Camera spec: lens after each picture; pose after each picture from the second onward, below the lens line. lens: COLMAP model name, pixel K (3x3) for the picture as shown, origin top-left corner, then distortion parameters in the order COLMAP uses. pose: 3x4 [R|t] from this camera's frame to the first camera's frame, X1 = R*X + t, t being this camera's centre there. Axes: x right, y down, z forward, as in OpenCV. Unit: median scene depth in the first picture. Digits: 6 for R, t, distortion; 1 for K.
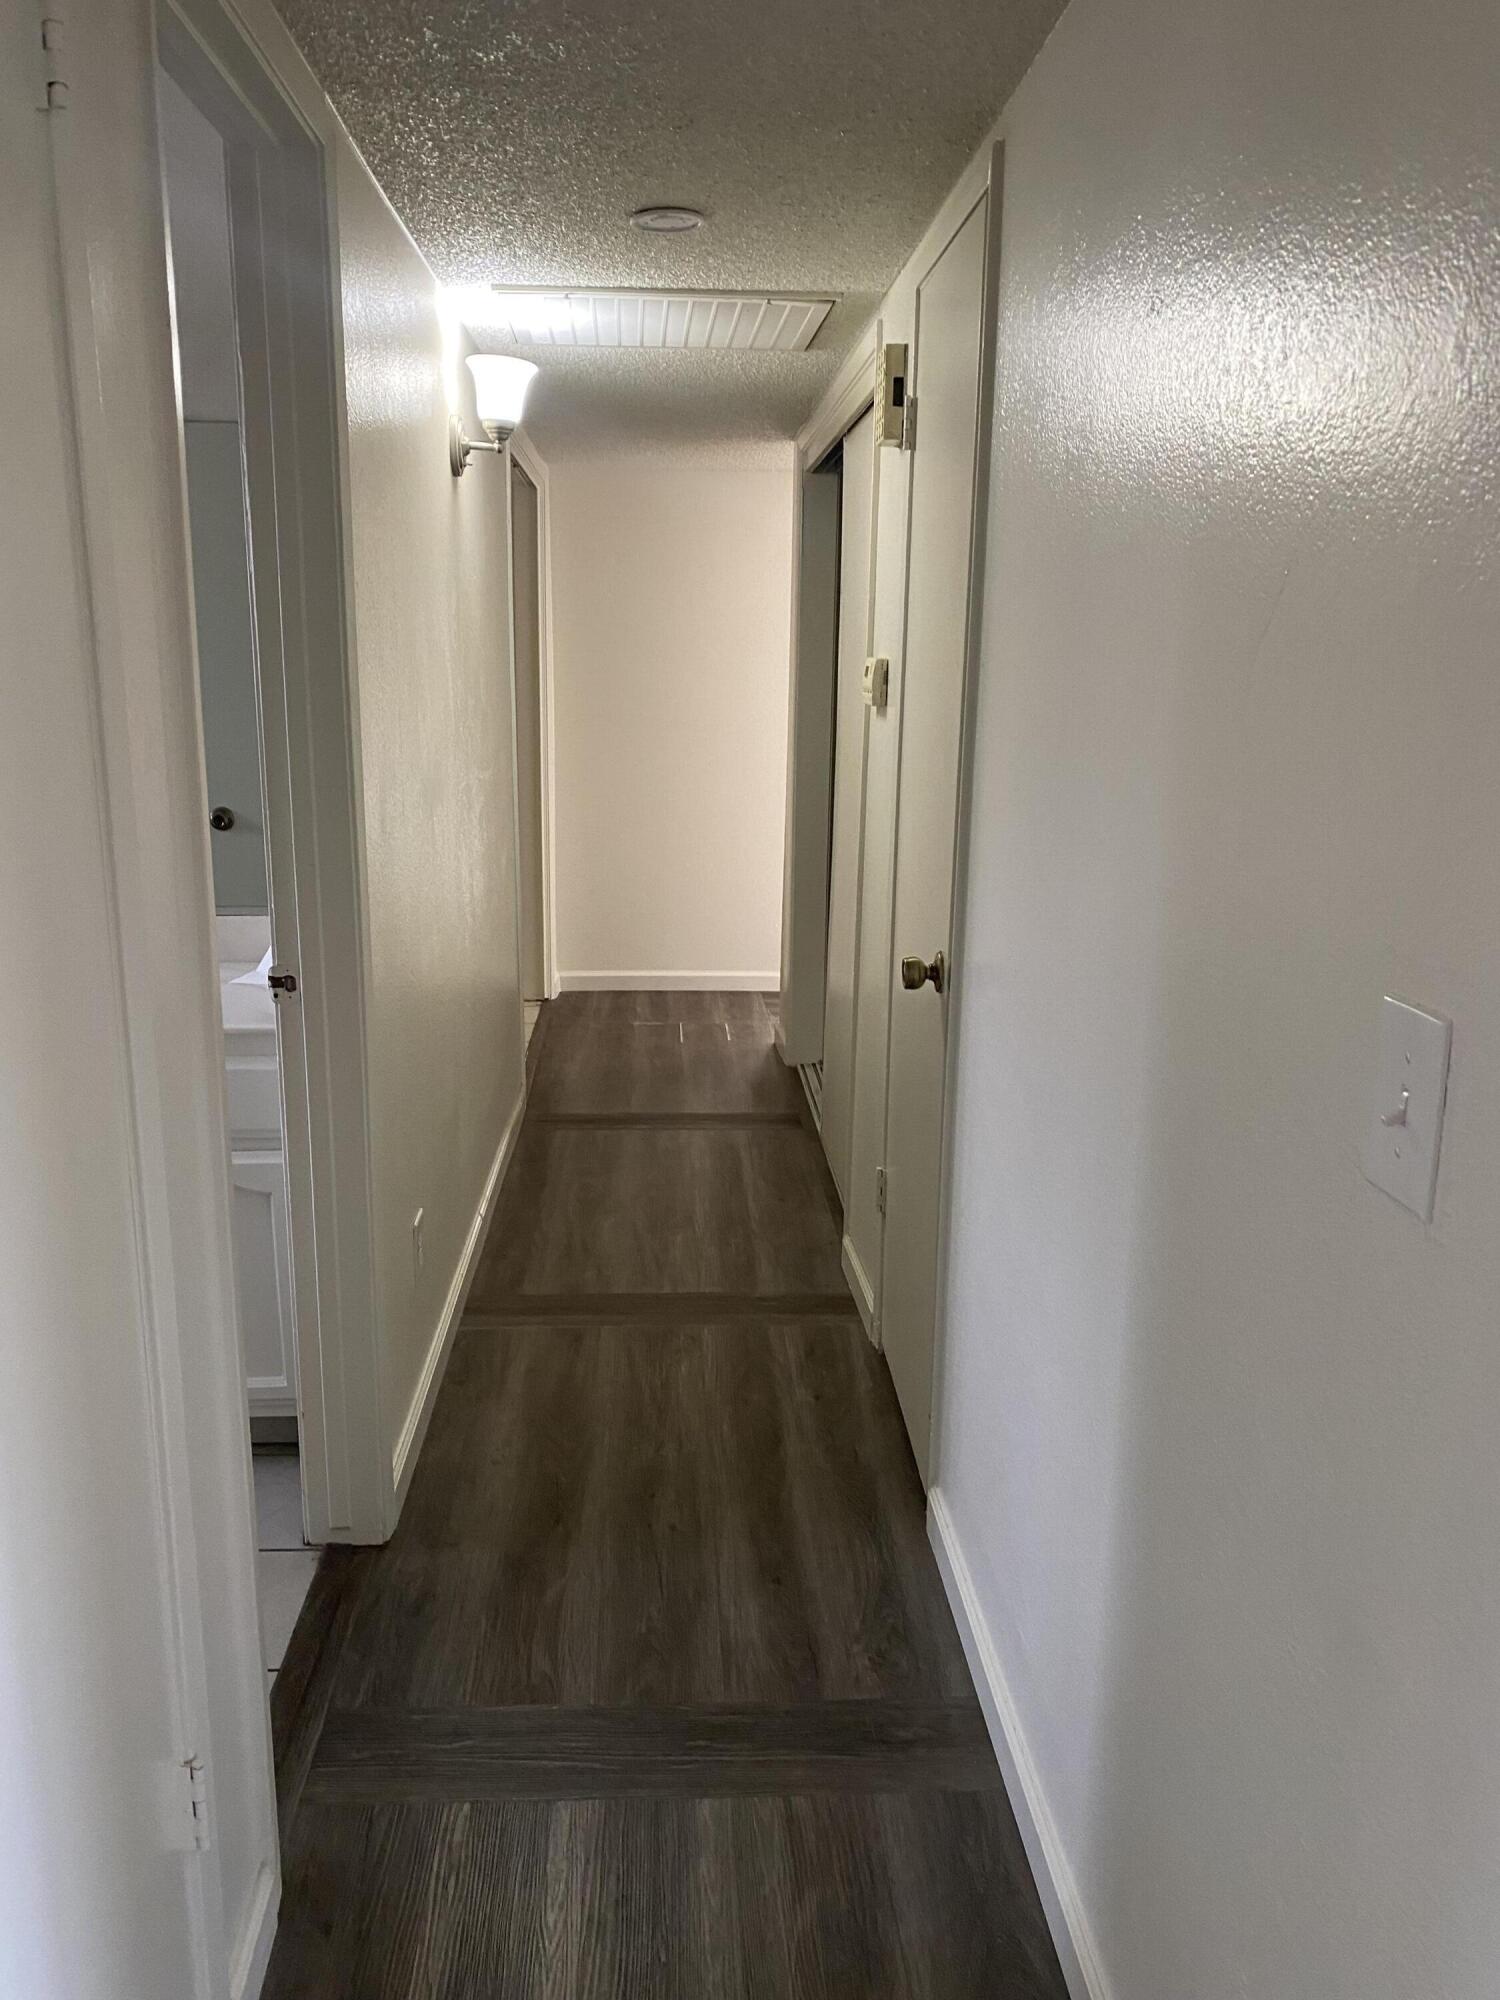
lens RADIAL K [[1548.2, 0, 748.2], [0, 1548.2, 999.6], [0, 0, 1]] dist [0.008537, 0.006880]
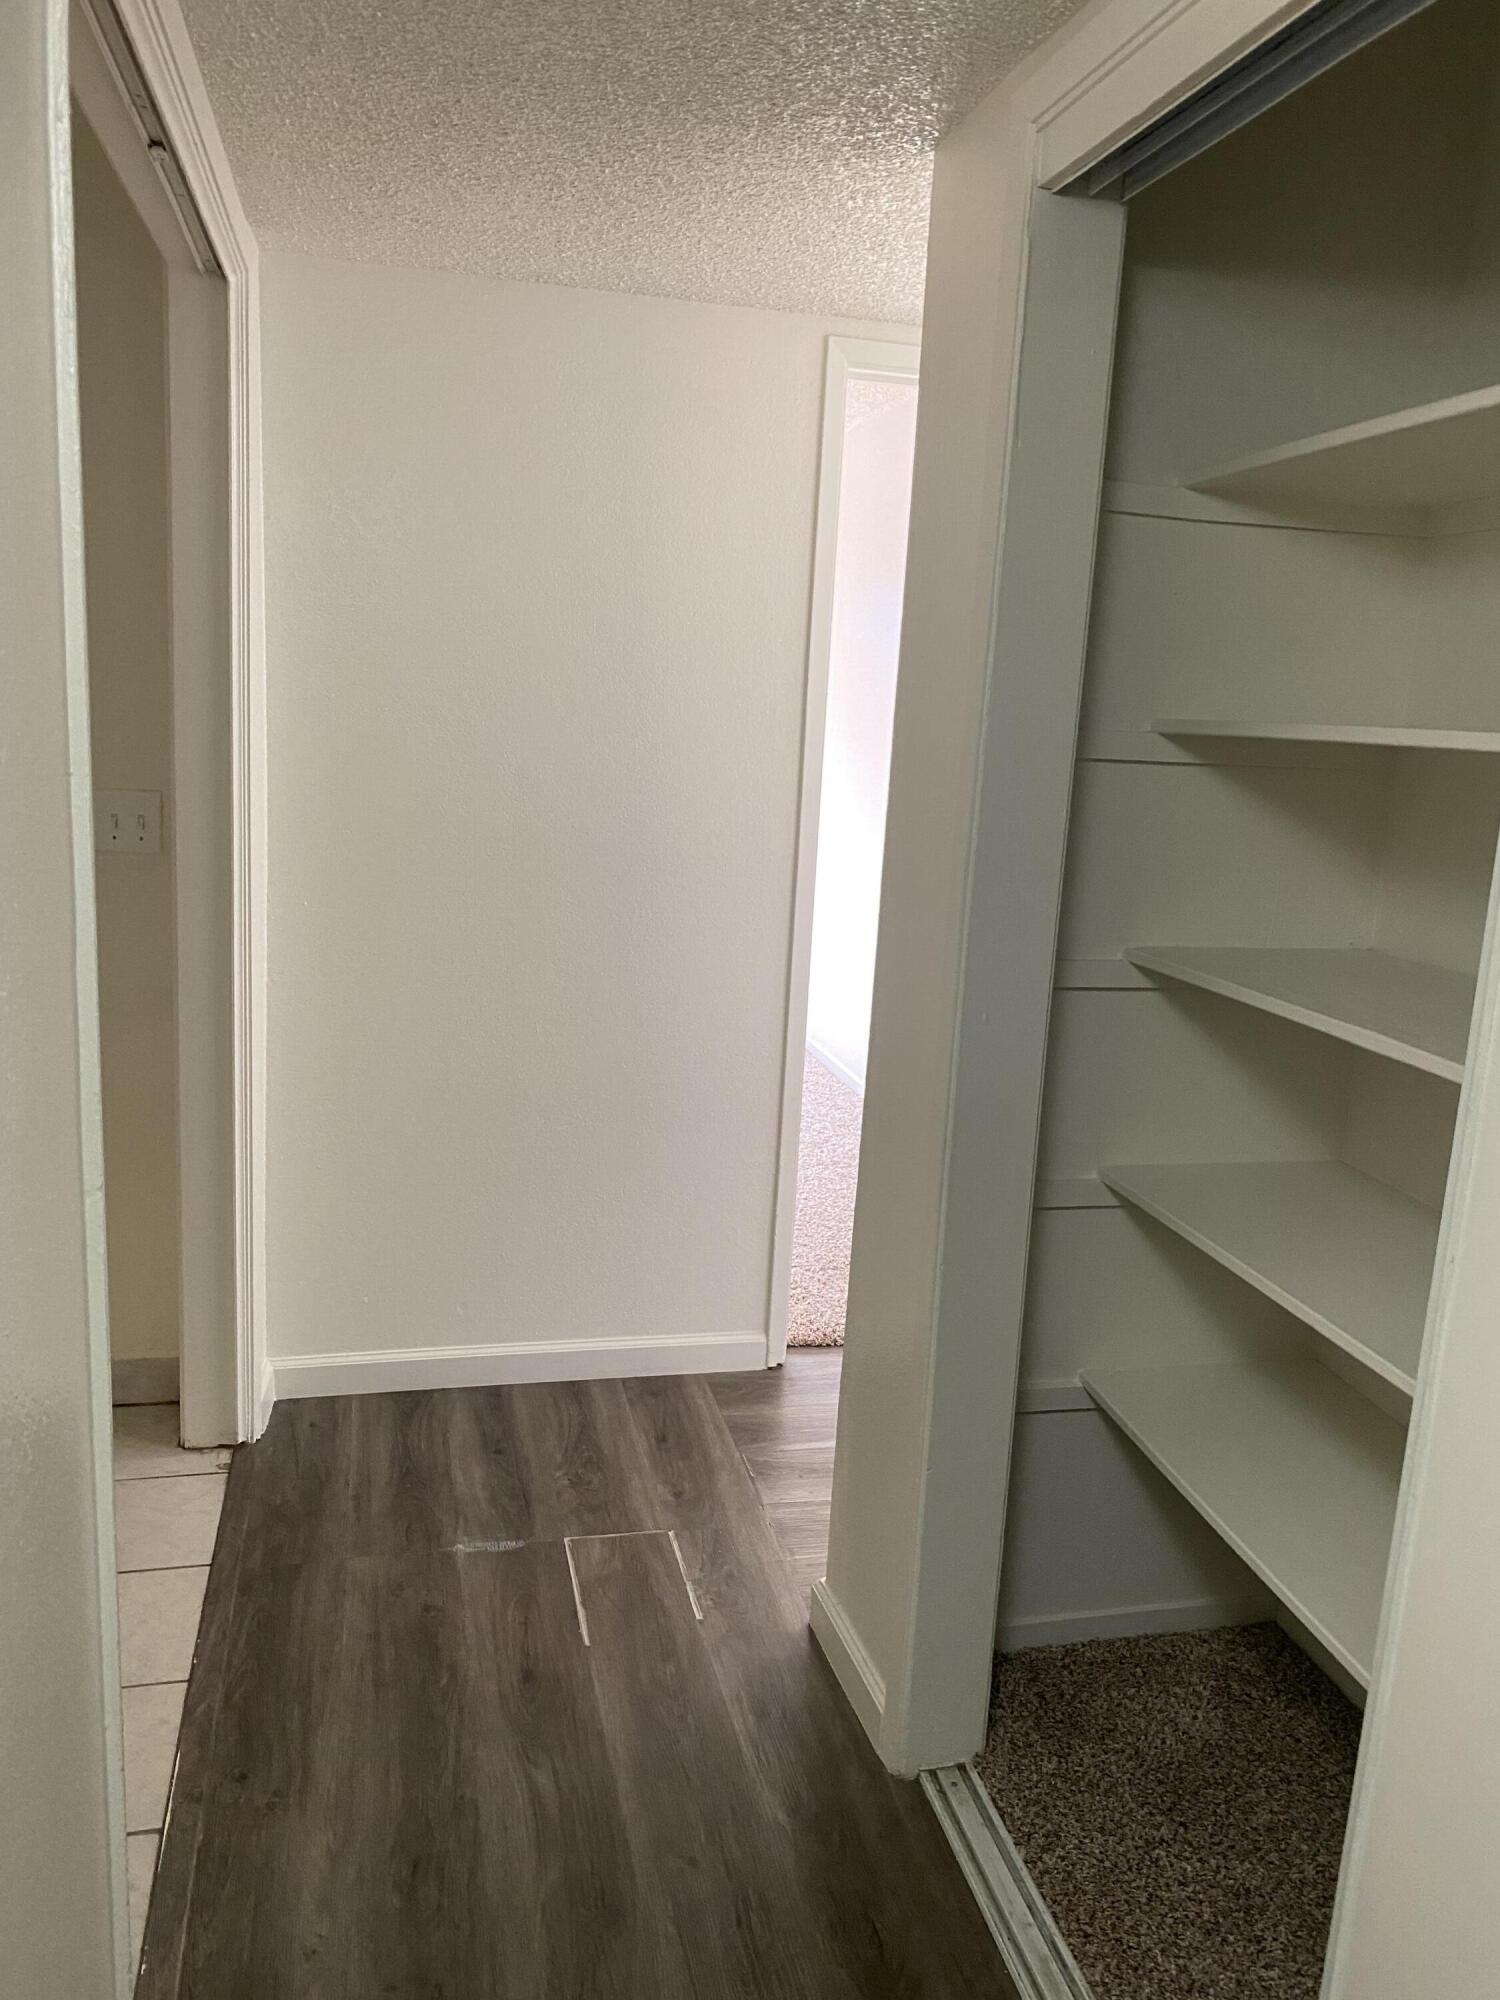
lens RADIAL K [[1548.2, 0, 751.5], [0, 1548.2, 1001.2], [0, 0, 1]] dist [0.008537, 0.006880]
pose [[0.984702, 0.008174, 0.174056, -0.065432], [-0.006596, 0.999932, -0.009642, -0.121848], [-0.174123, 0.008346, 0.984689, 0.541572]]
